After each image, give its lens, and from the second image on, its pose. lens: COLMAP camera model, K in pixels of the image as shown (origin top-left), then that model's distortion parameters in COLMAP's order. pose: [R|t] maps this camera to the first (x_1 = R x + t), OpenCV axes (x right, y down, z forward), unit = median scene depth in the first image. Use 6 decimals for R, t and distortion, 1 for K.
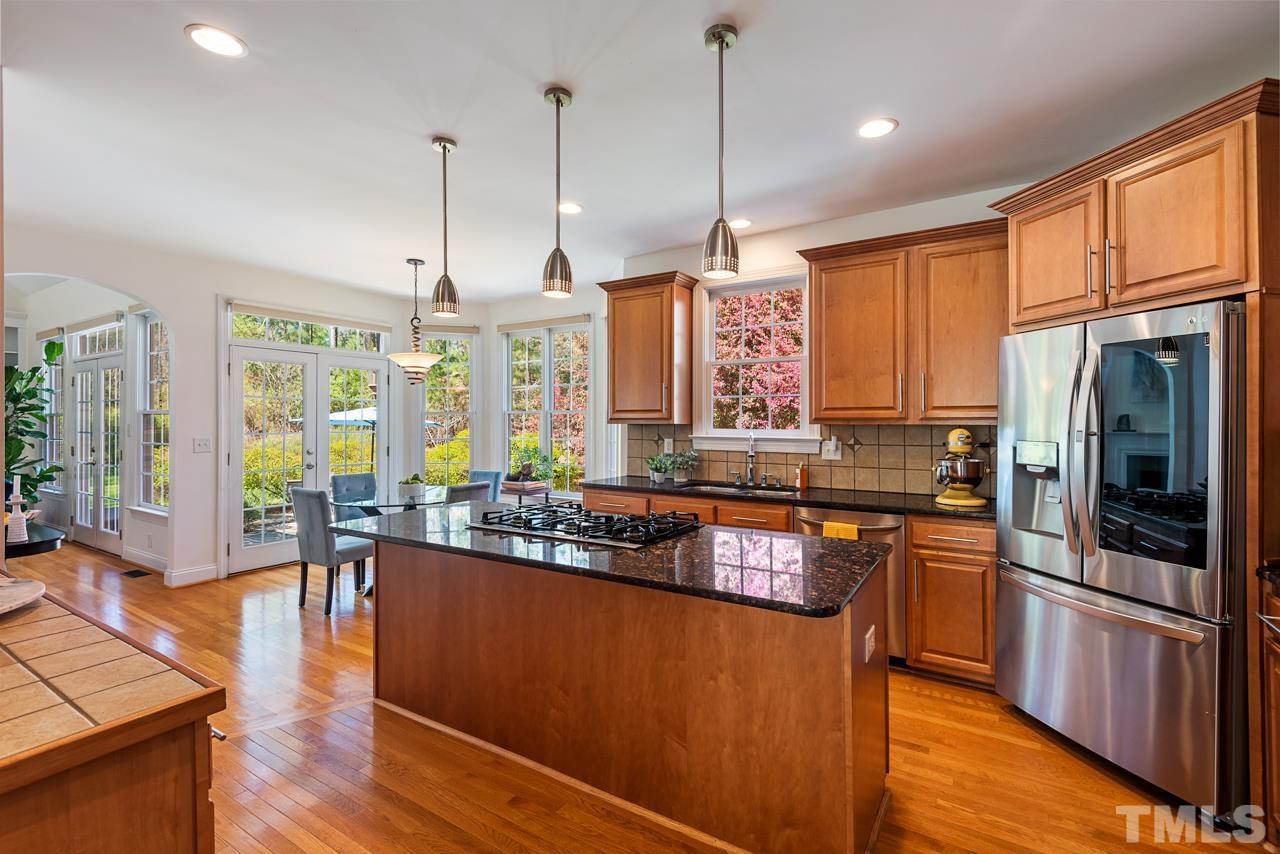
lens RADIAL K [[582.2, 0, 644.7], [0, 582.2, 419.5], [0, 0, 1]] dist [0.040176, -0.028669]
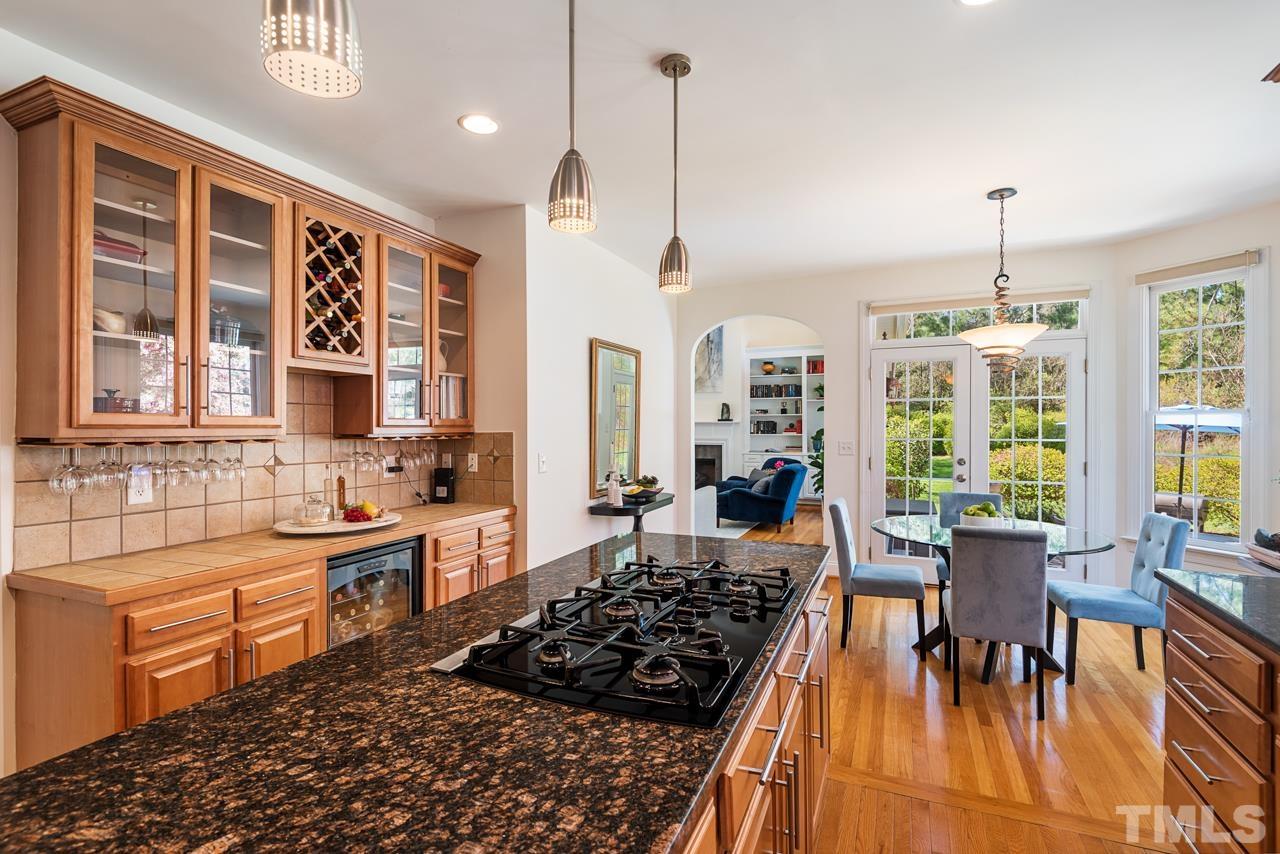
lens RADIAL K [[582.2, 0, 644.7], [0, 582.2, 419.5], [0, 0, 1]] dist [0.040176, -0.028669]
pose [[0.155617, -0.009793, -0.987769, 0.283041], [0.003017, 0.999951, -0.009438, 0.002513], [0.987813, -0.001512, 0.155639, 0.595409]]
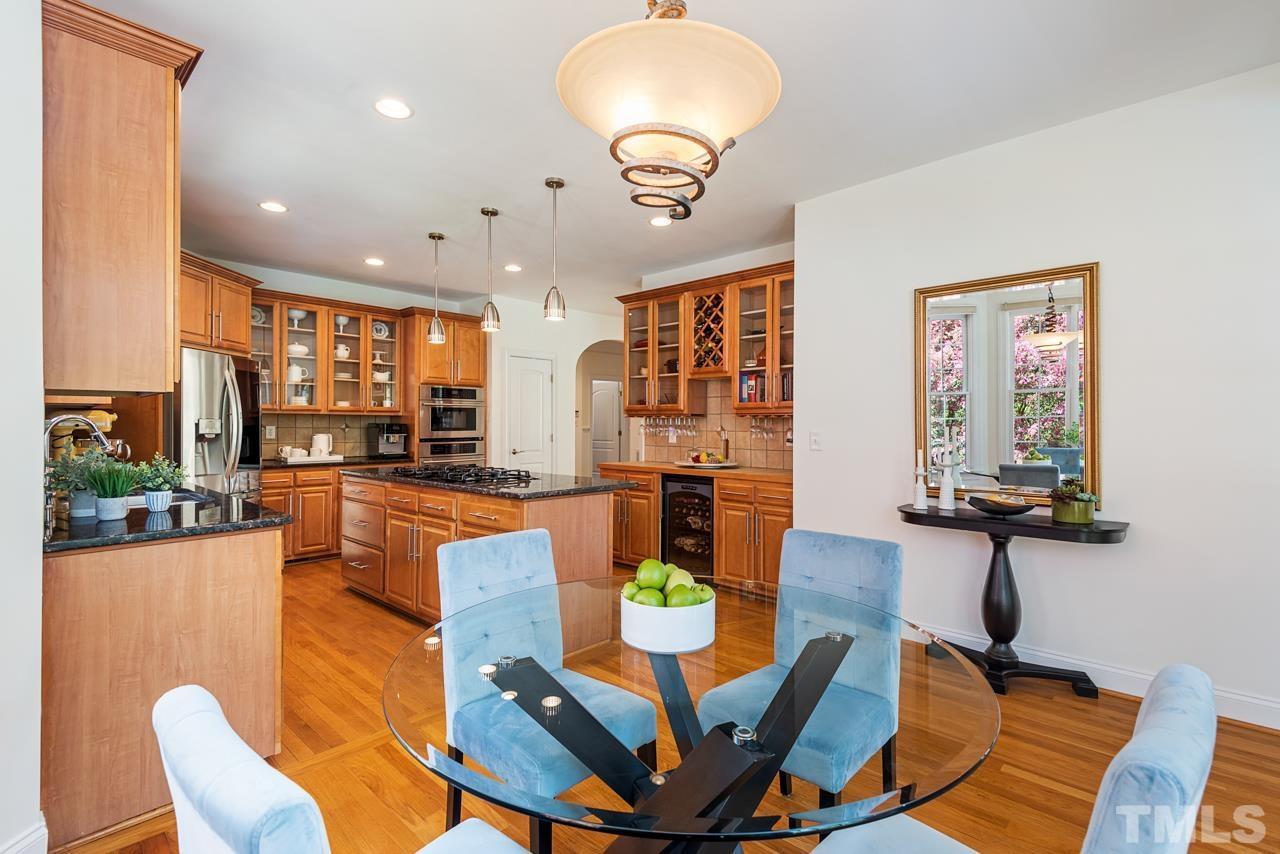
lens RADIAL K [[582.2, 0, 644.7], [0, 582.2, 419.5], [0, 0, 1]] dist [0.040176, -0.028669]
pose [[-0.983411, 0.002039, 0.181381, -0.537581], [0.000917, 0.999980, -0.006271, 0.032003], [-0.181390, -0.006000, -0.983393, 1.541298]]
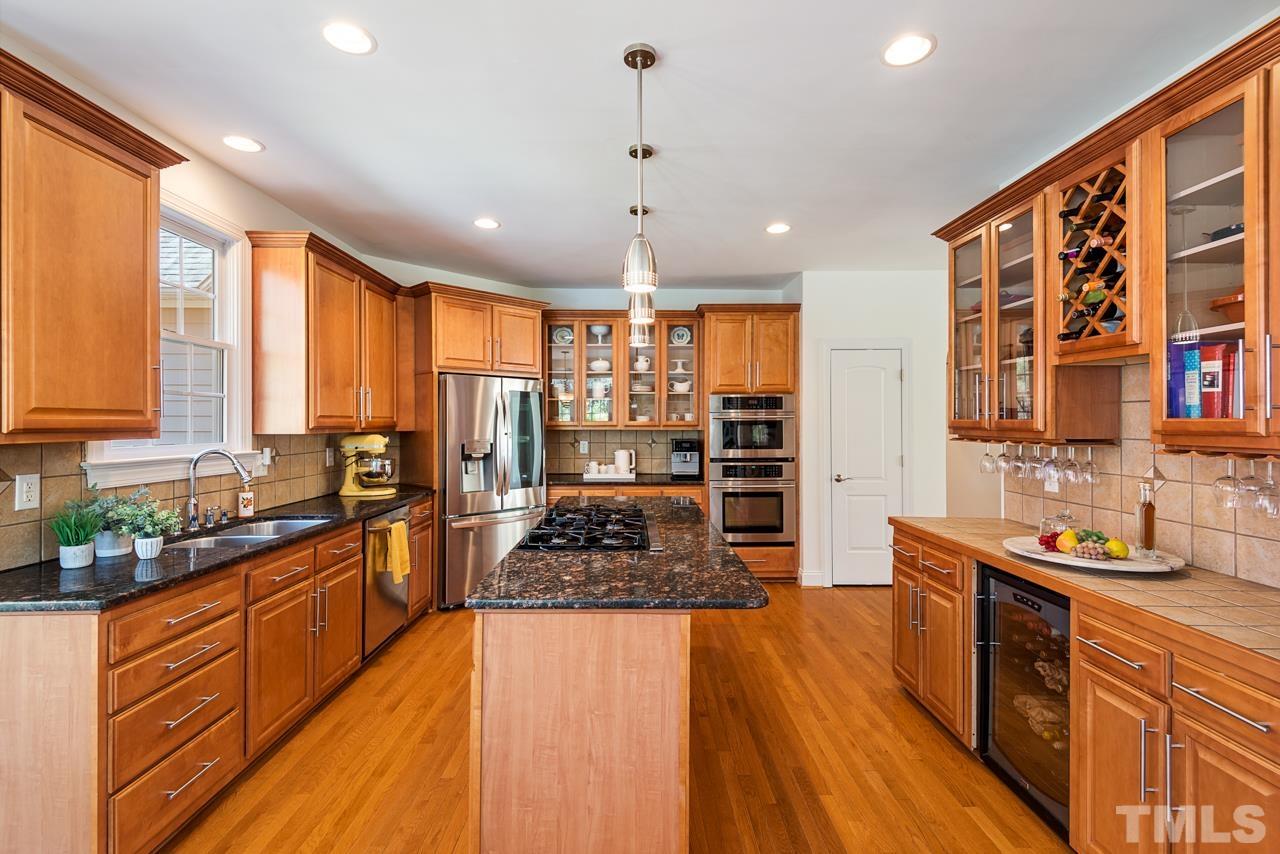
lens RADIAL K [[574.5, 0, 644.1], [0, 574.5, 418.8], [0, 0, 1]] dist [0.043740, -0.025863]
pose [[-0.547134, 0.008024, 0.837006, -0.671847], [0.003478, 0.999967, -0.007313, -0.005699], [-0.837038, -0.001091, -0.547144, 0.981806]]
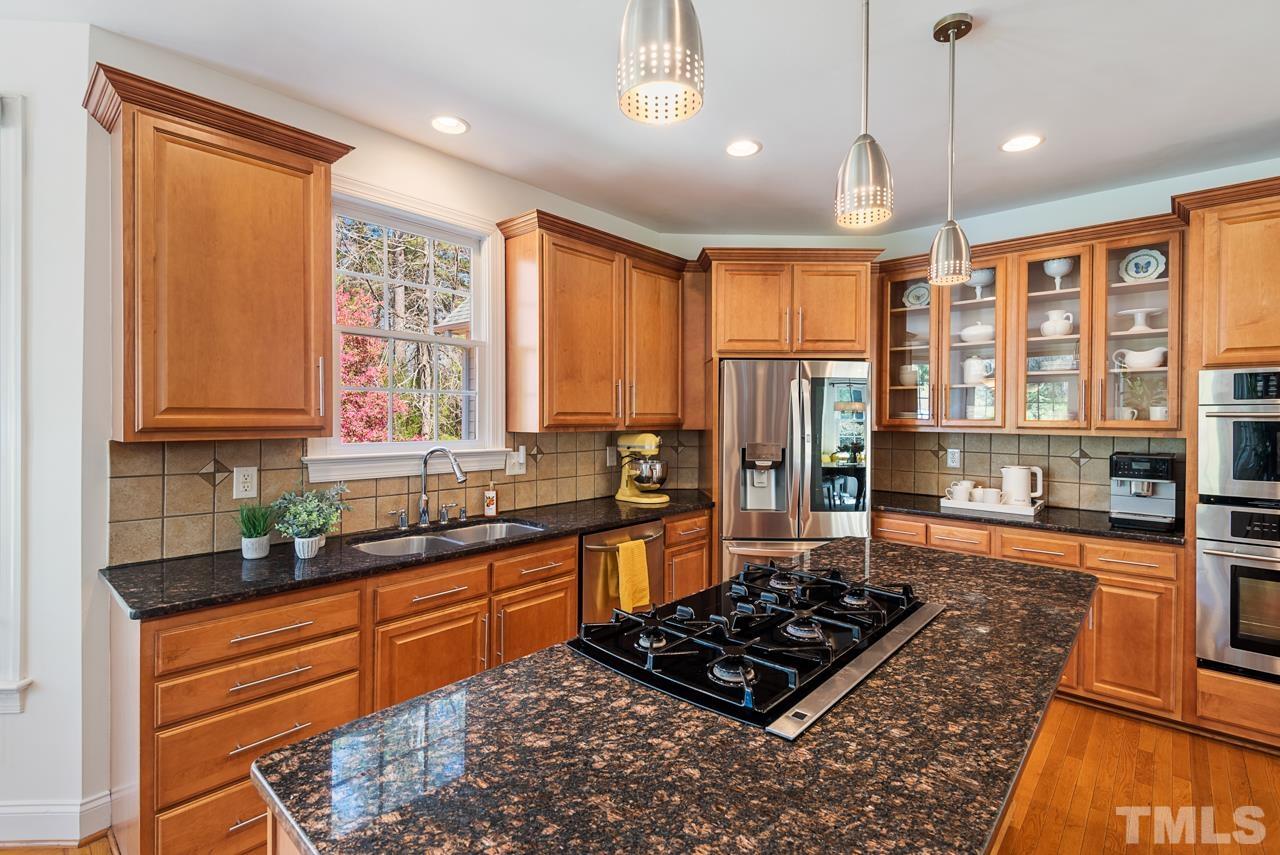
lens RADIAL K [[582.2, 0, 644.7], [0, 582.2, 420.0], [0, 0, 1]] dist [0.040176, -0.028669]
pose [[0.167583, -0.004760, 0.985847, -0.450789], [-0.003415, 0.999980, 0.005409, -0.012695], [-0.985852, -0.004273, 0.167563, 0.675795]]
